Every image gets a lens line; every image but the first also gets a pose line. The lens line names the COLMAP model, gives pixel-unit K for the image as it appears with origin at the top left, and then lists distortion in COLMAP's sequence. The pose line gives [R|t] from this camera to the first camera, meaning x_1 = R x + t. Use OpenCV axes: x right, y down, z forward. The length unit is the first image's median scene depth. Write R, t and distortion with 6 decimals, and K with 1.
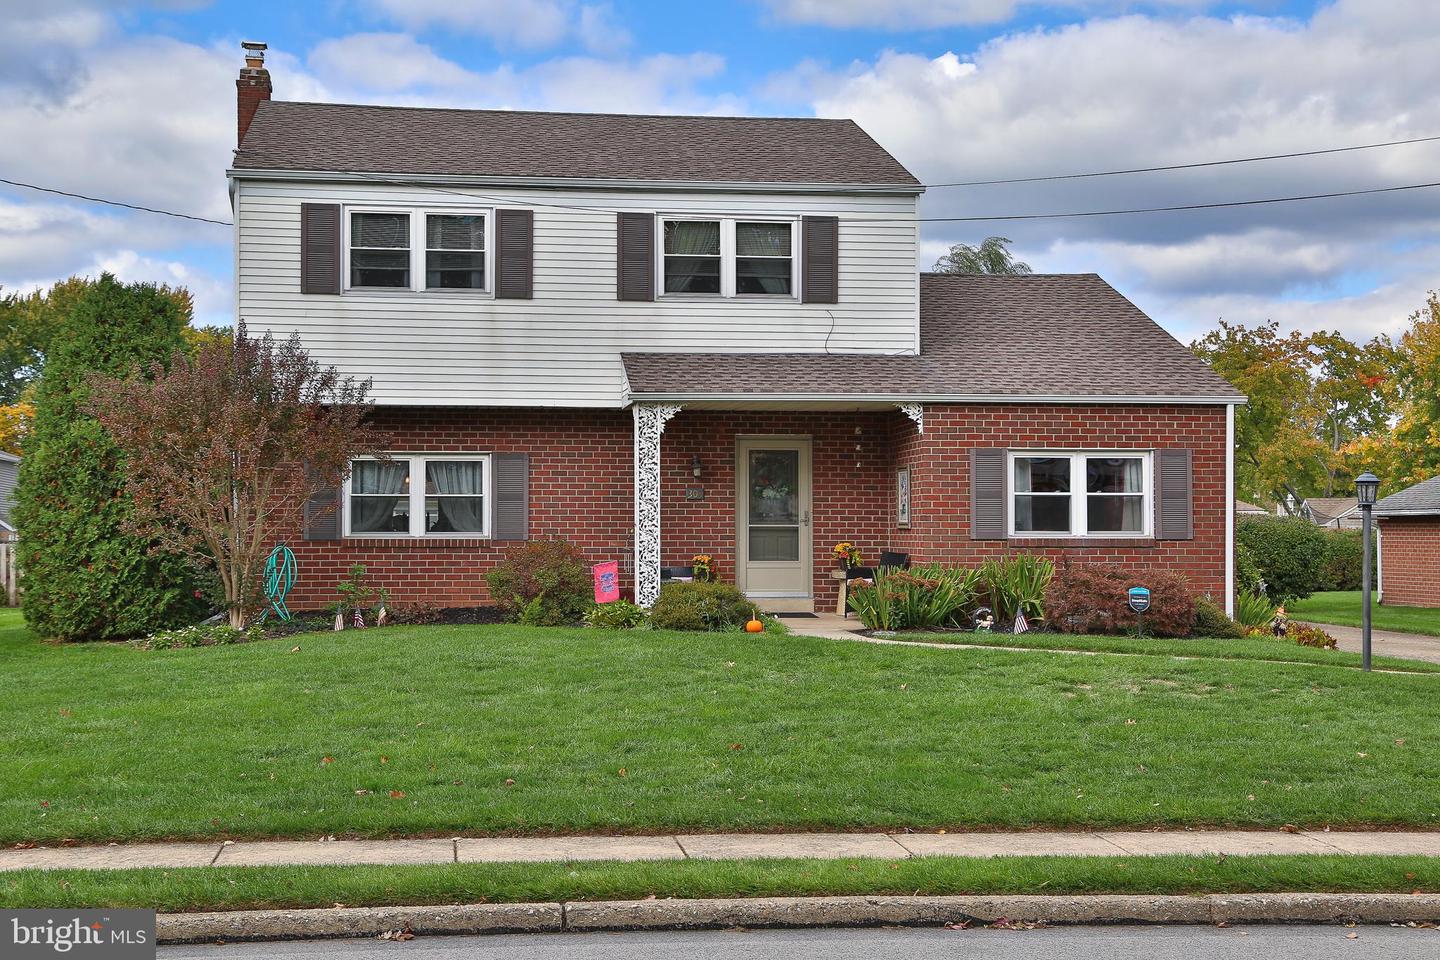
lens RADIAL K [[2235.6, 0, 714.7], [0, 2235.6, 484.3], [0, 0, 1]] dist [0.006170, 0.000000]
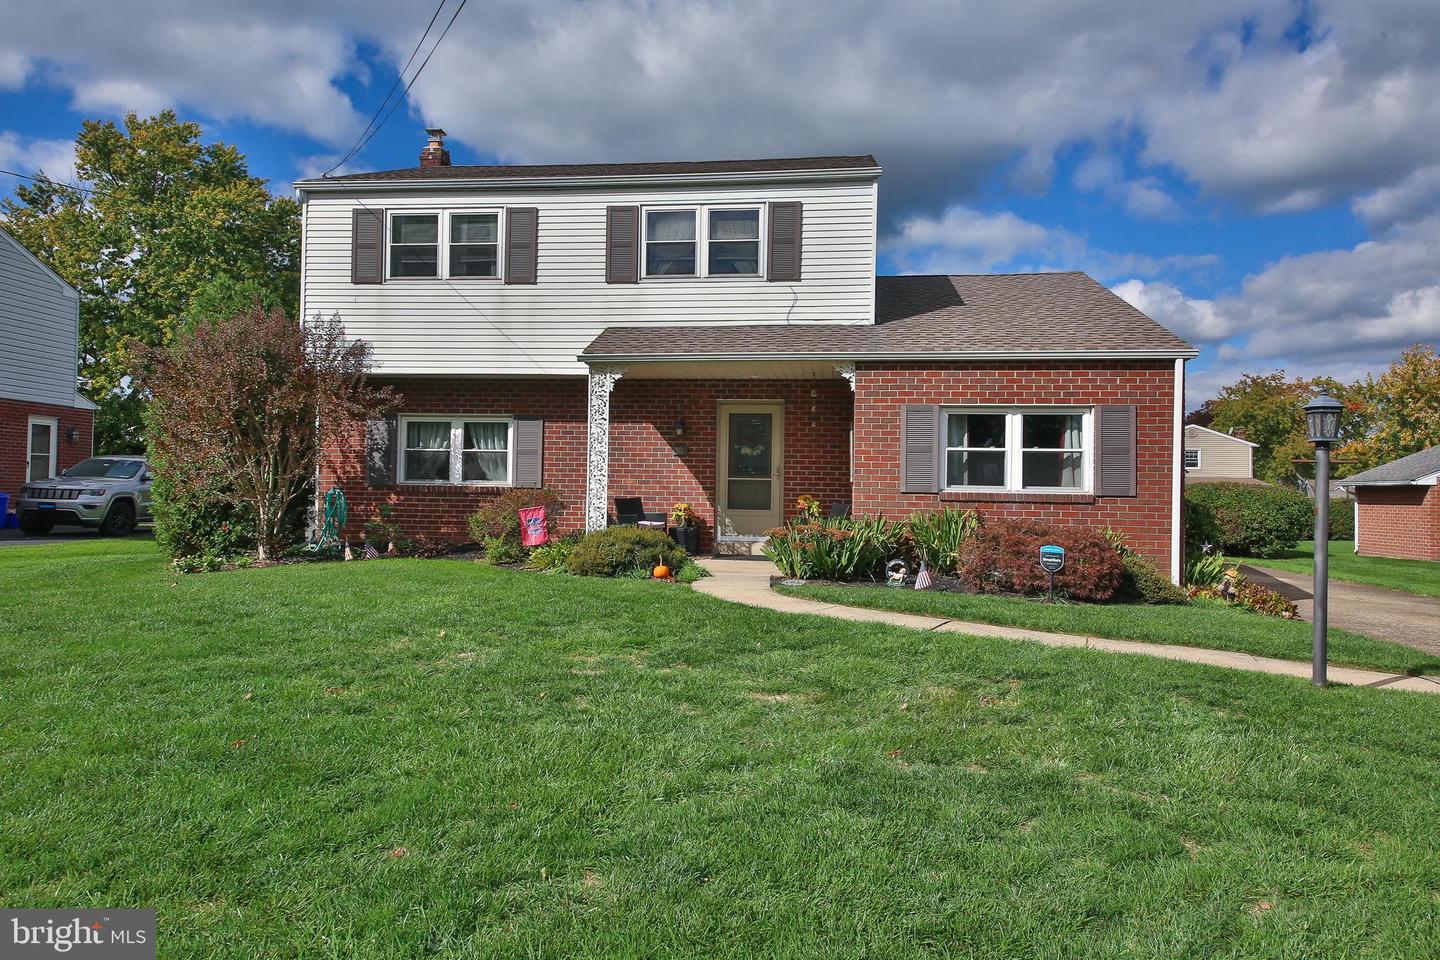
lens RADIAL K [[1022.5, 0, 698.7], [0, 1022.5, 478.2], [0, 0, 1]] dist [0.033631, -0.041733]
pose [[0.960272, 0.011491, -0.278829, 0.154436], [-0.010260, 0.999930, 0.005875, 0.015922], [0.278877, -0.002781, 0.960323, 0.508369]]
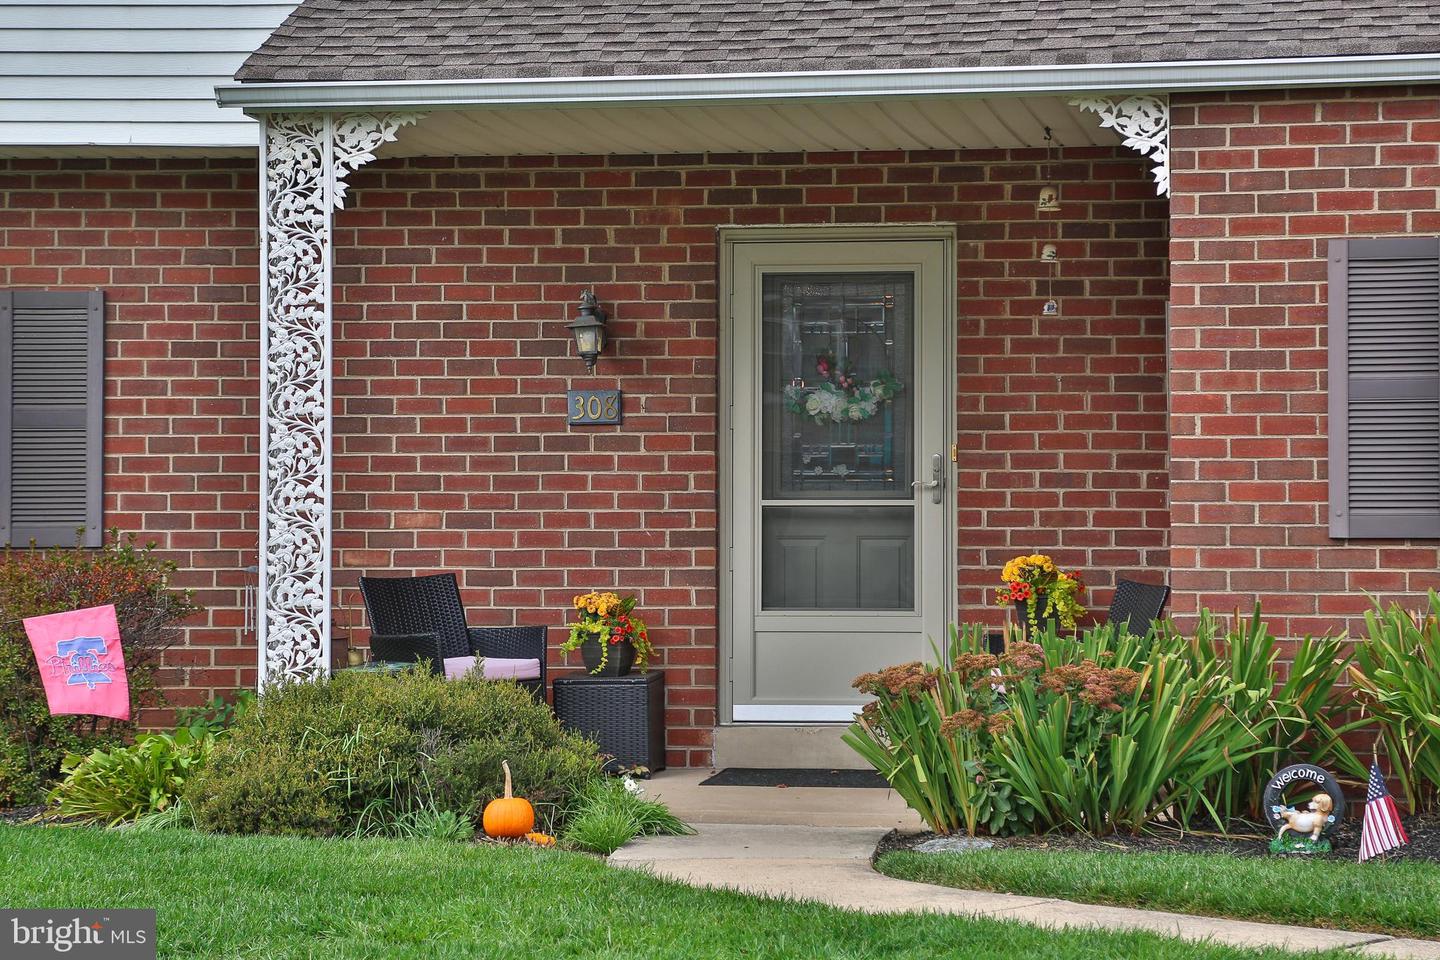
lens RADIAL K [[4547.6, 0, 729.9], [0, 4547.6, 472.4], [0, 0, 1]] dist [0.703465, 0.000000]
pose [[0.954825, -0.006754, -0.297093, 0.218547], [0.006179, 0.999977, -0.002875, 0.016545], [0.297106, 0.000909, 0.954844, 0.373954]]
